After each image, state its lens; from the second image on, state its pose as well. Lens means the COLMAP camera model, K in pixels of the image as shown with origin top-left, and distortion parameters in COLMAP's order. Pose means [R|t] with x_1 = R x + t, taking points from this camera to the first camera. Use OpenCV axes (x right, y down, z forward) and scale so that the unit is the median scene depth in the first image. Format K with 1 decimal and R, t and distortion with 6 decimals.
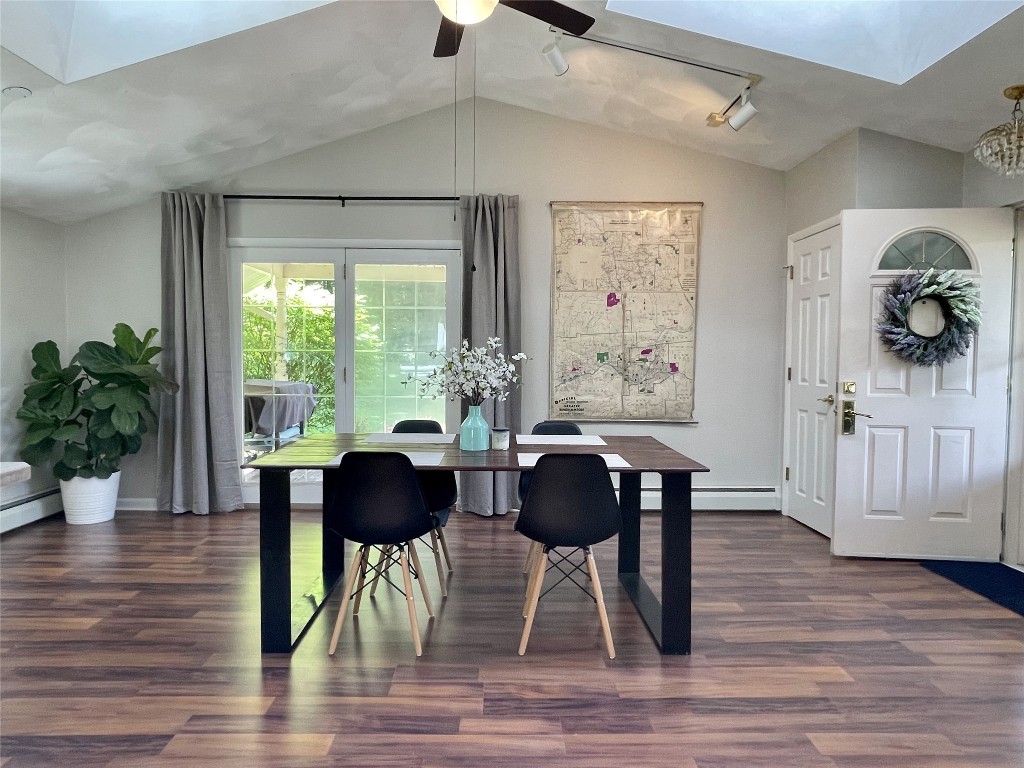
lens RADIAL K [[573.3, 0, 512.0], [0, 573.3, 384.0], [0, 0, 1]] dist [0.002960, 0.001021]
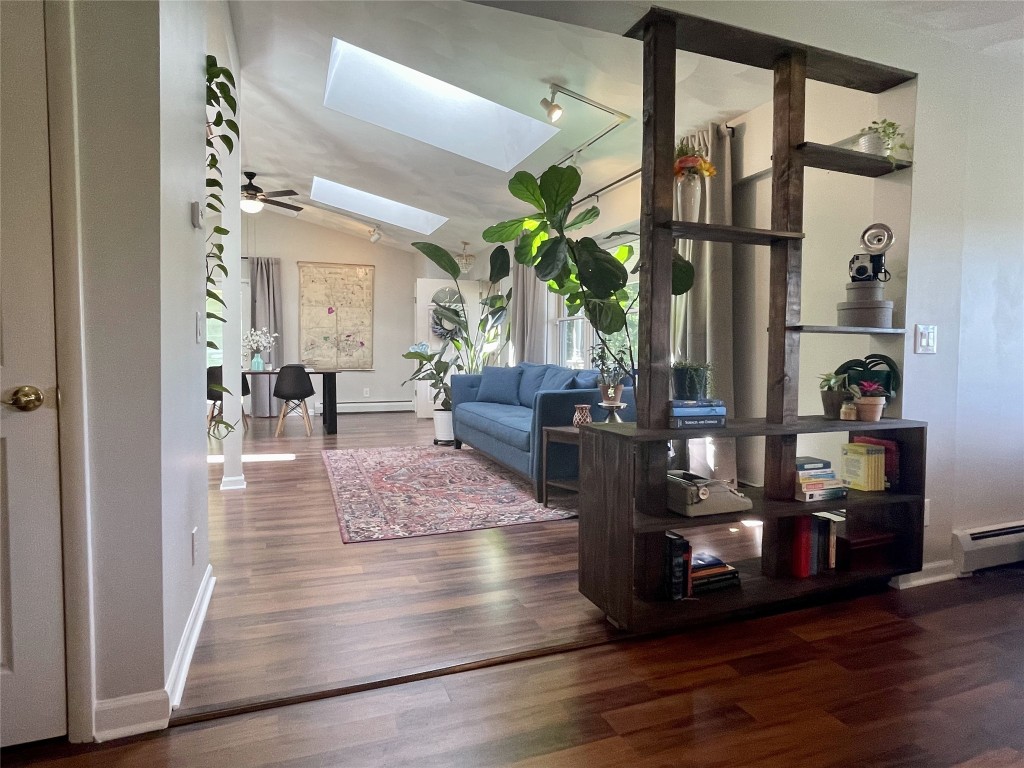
lens RADIAL K [[573.3, 0, 512.0], [0, 573.3, 384.0], [0, 0, 1]] dist [0.002960, 0.001021]
pose [[0.941676, -0.016776, 0.336103, 0.092999], [0.013996, 0.999845, 0.010693, 0.104288], [-0.336230, -0.005365, 0.941765, -1.168044]]
